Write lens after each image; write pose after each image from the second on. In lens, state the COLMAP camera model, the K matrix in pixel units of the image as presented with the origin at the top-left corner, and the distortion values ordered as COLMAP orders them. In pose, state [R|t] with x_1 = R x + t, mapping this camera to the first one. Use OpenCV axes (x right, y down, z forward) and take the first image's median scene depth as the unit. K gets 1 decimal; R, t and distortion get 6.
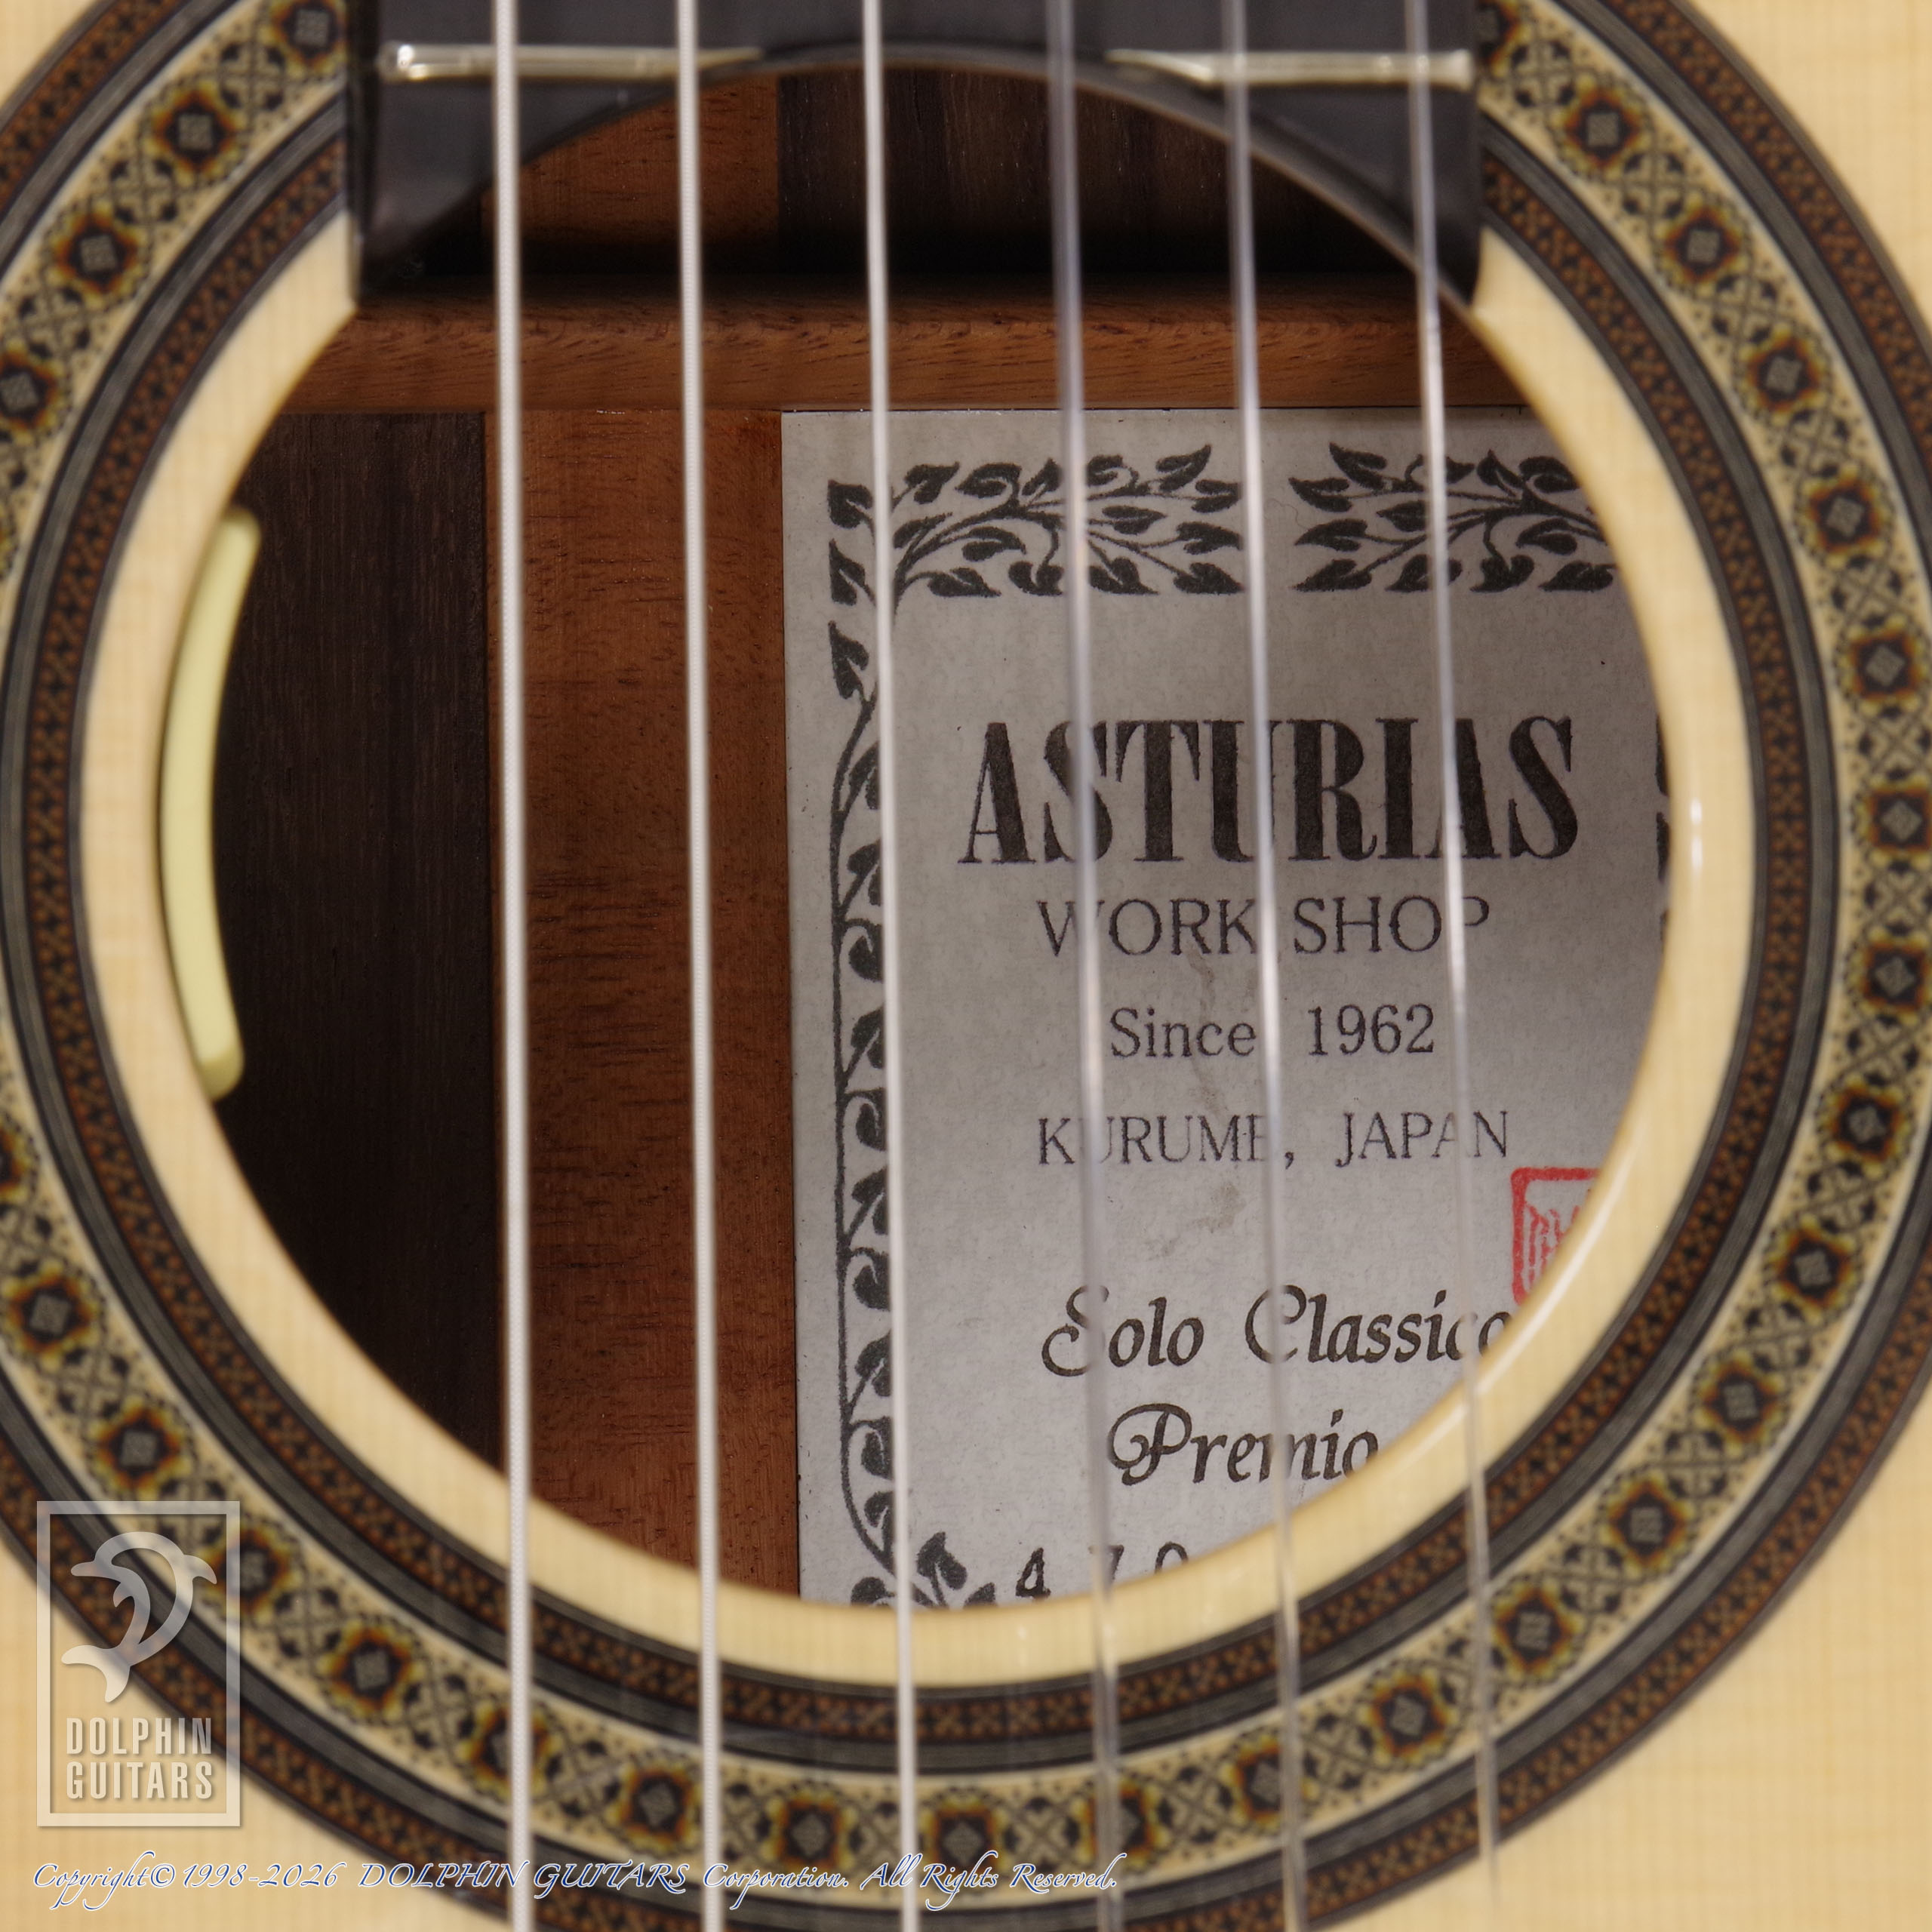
lens RADIAL K [[12862.6, 0, 966.0], [0, 12862.6, 966.0], [0, 0, 1]] dist [-0.838705, 19.516940]
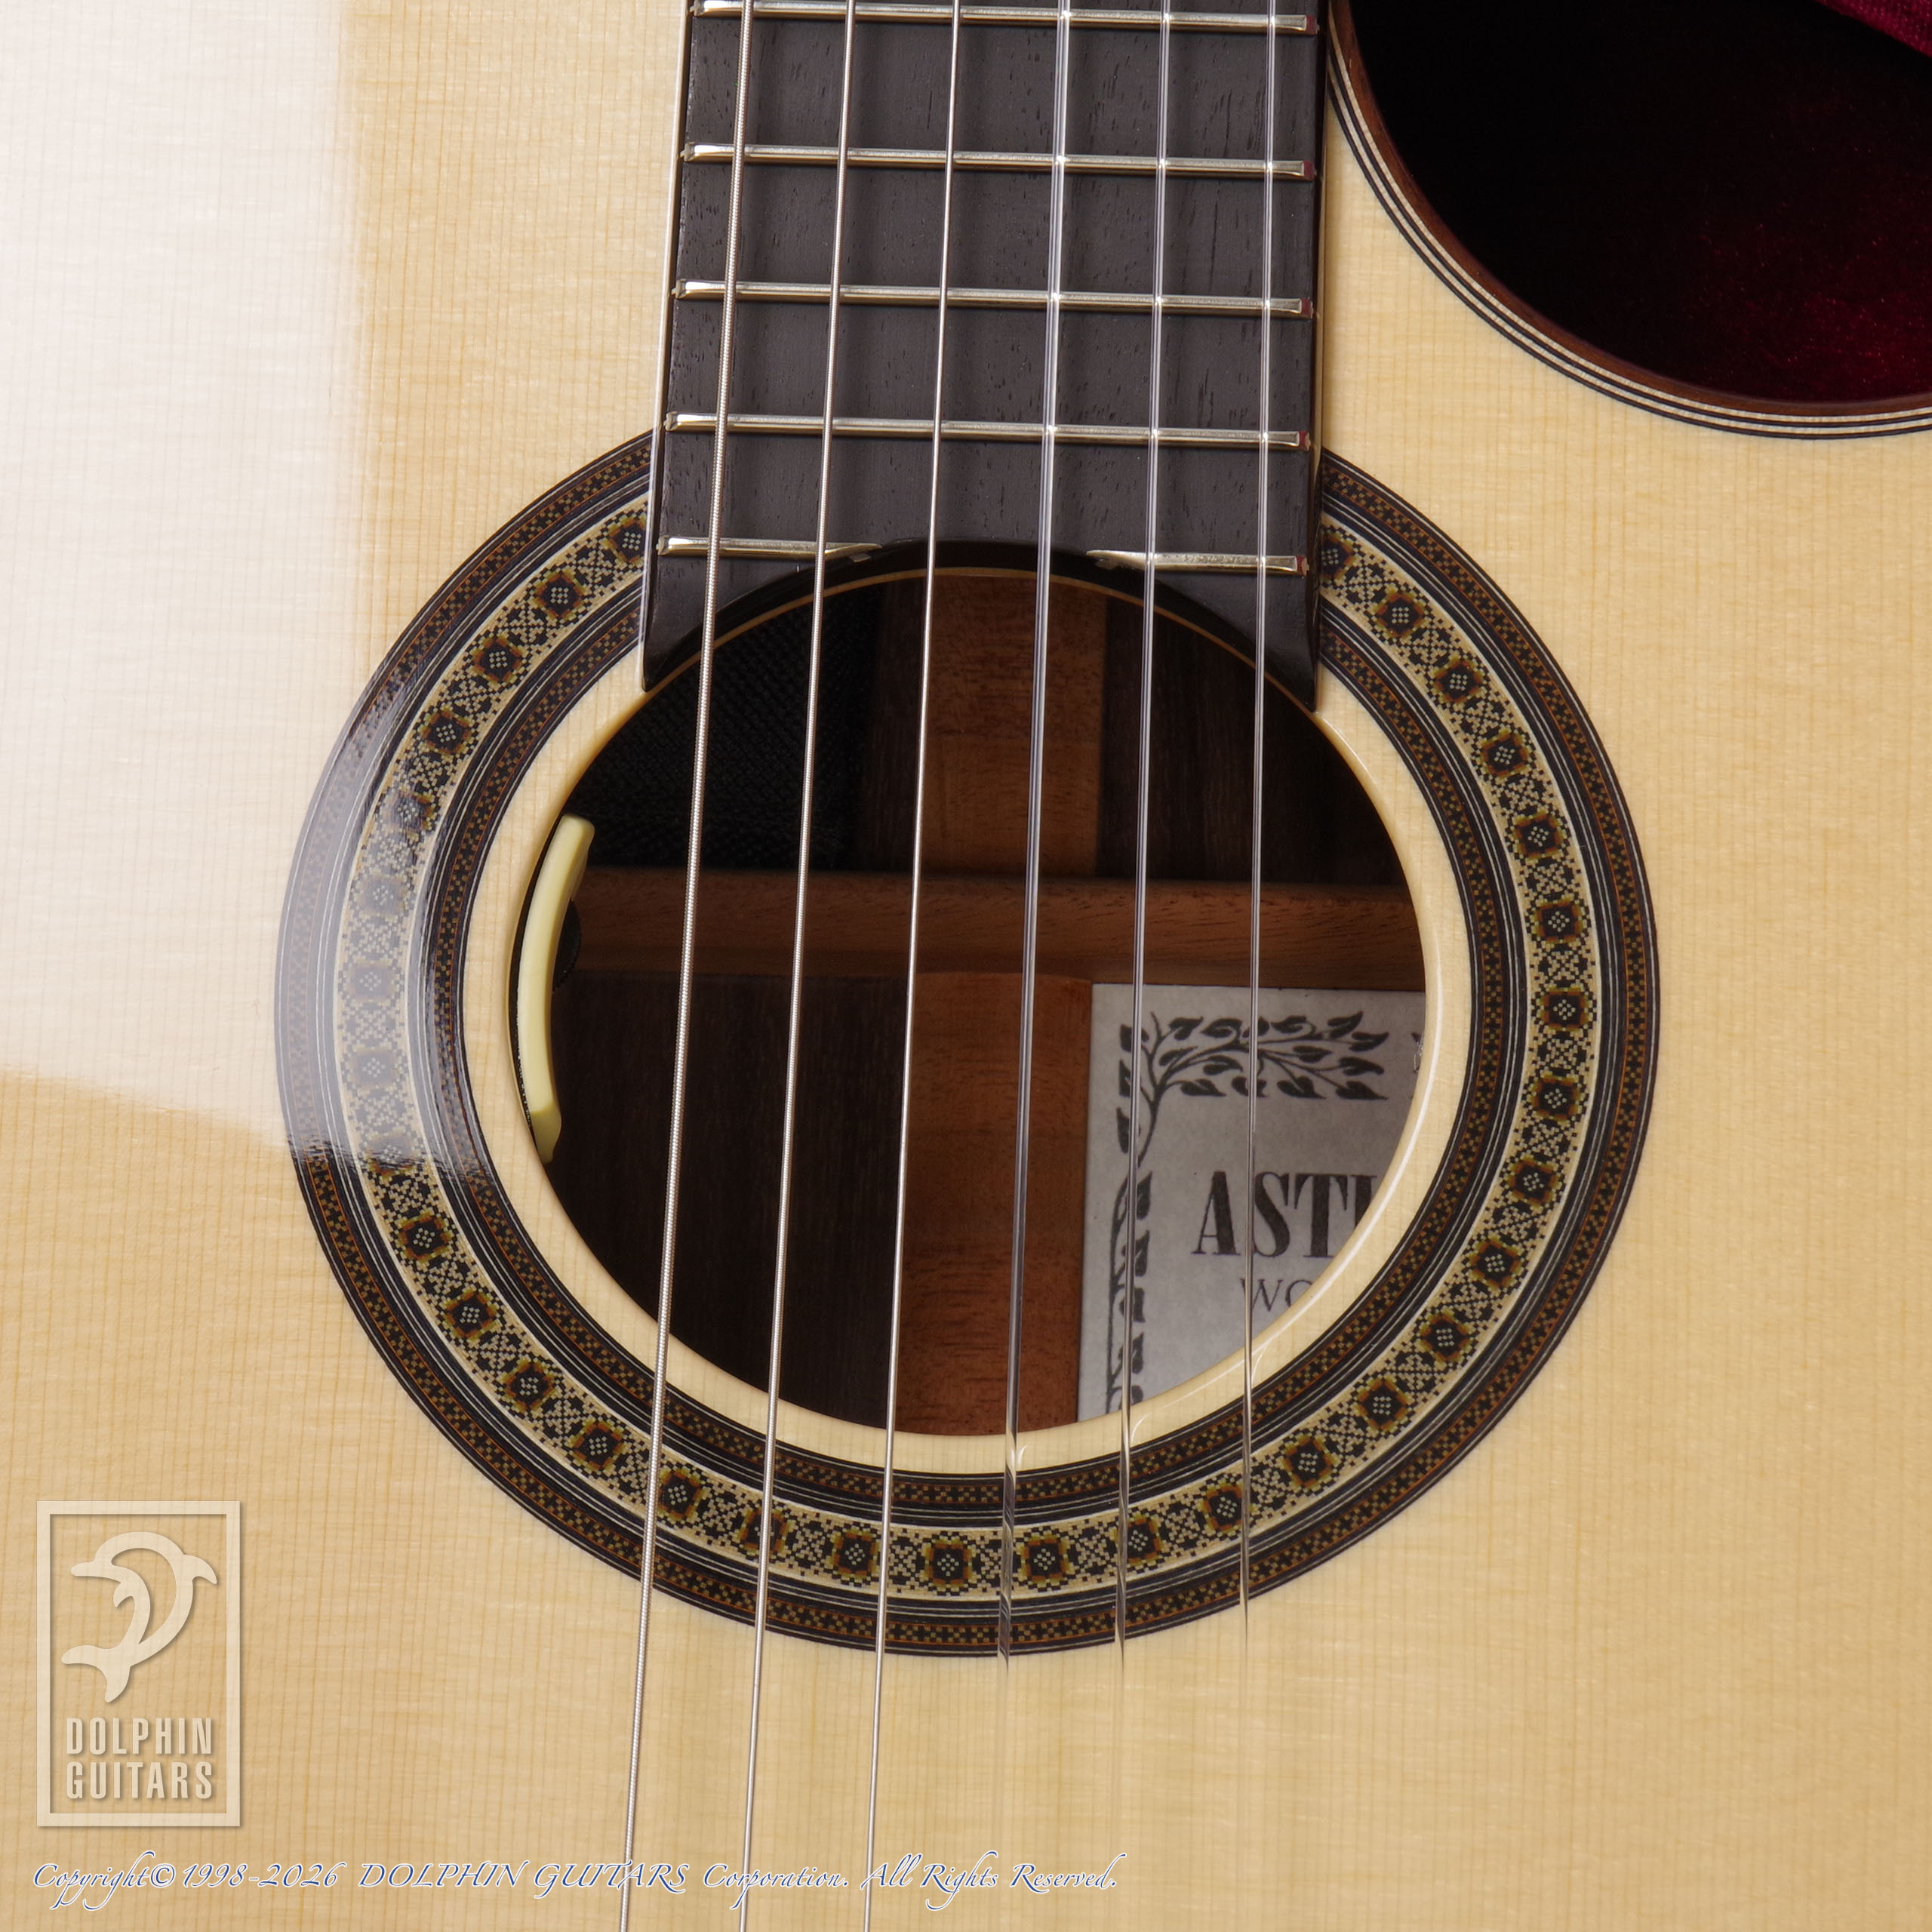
lens RADIAL K [[12862.6, 0, 966.0], [0, 12862.6, 966.0], [0, 0, 1]] dist [-0.838705, 19.516940]
pose [[0.962426, -0.029123, -0.269976, 0.449256], [-0.059065, 0.947975, -0.312816, 0.510074], [0.265041, 0.317009, 0.910636, -0.539790]]
